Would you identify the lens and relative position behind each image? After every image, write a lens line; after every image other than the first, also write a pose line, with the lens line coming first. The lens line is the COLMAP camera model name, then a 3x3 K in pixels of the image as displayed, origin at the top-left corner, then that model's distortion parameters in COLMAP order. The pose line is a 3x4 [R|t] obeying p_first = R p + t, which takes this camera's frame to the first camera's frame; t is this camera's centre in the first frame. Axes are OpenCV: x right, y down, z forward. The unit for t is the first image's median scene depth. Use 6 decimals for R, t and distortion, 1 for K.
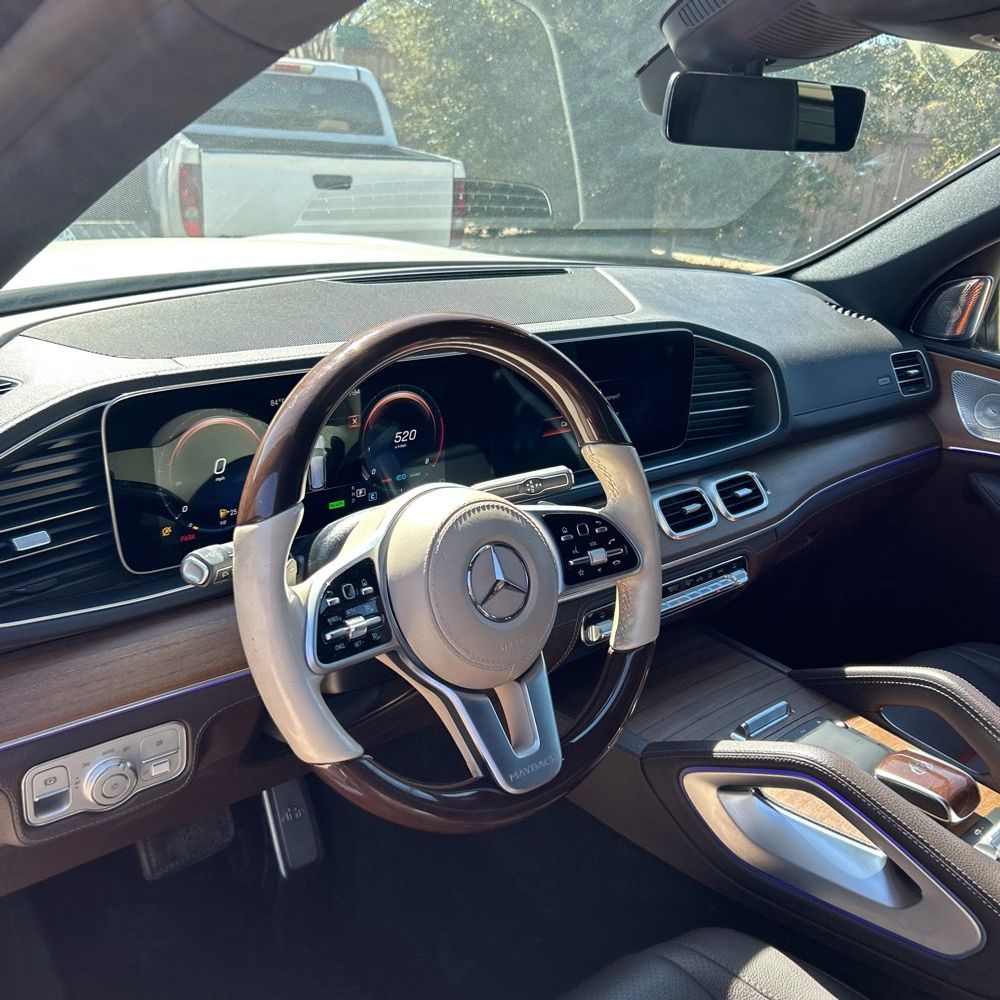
lens RADIAL K [[1011.4, 0, 480.1], [0, 1011.4, 498.6], [0, 0, 1]] dist [0.013619, 0.000000]
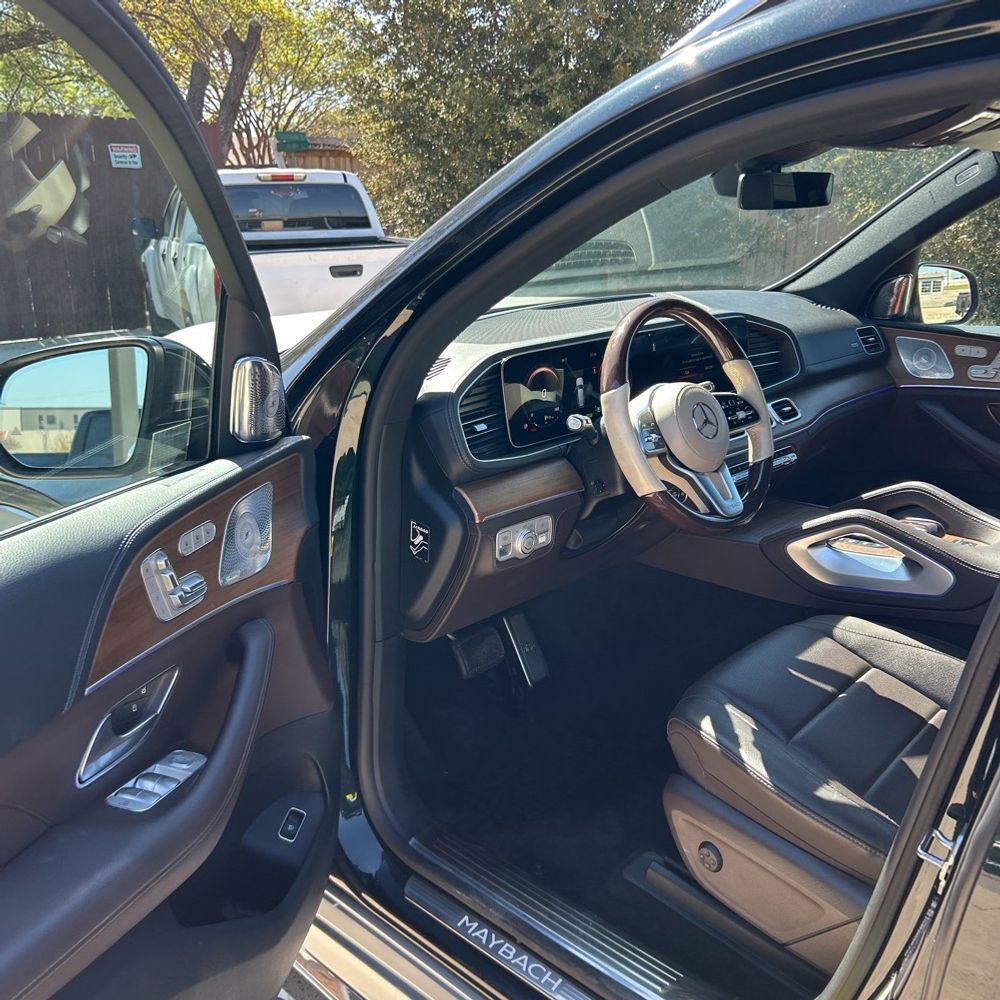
lens RADIAL K [[1011.4, 0, 500.2], [0, 1011.4, 499.8], [0, 0, 1]] dist [0.013619, 0.000000]
pose [[0.992017, -0.109296, 0.062909, -0.276691], [0.113537, 0.991182, -0.068321, 0.169680], [-0.054887, 0.074918, 0.995678, -0.525276]]
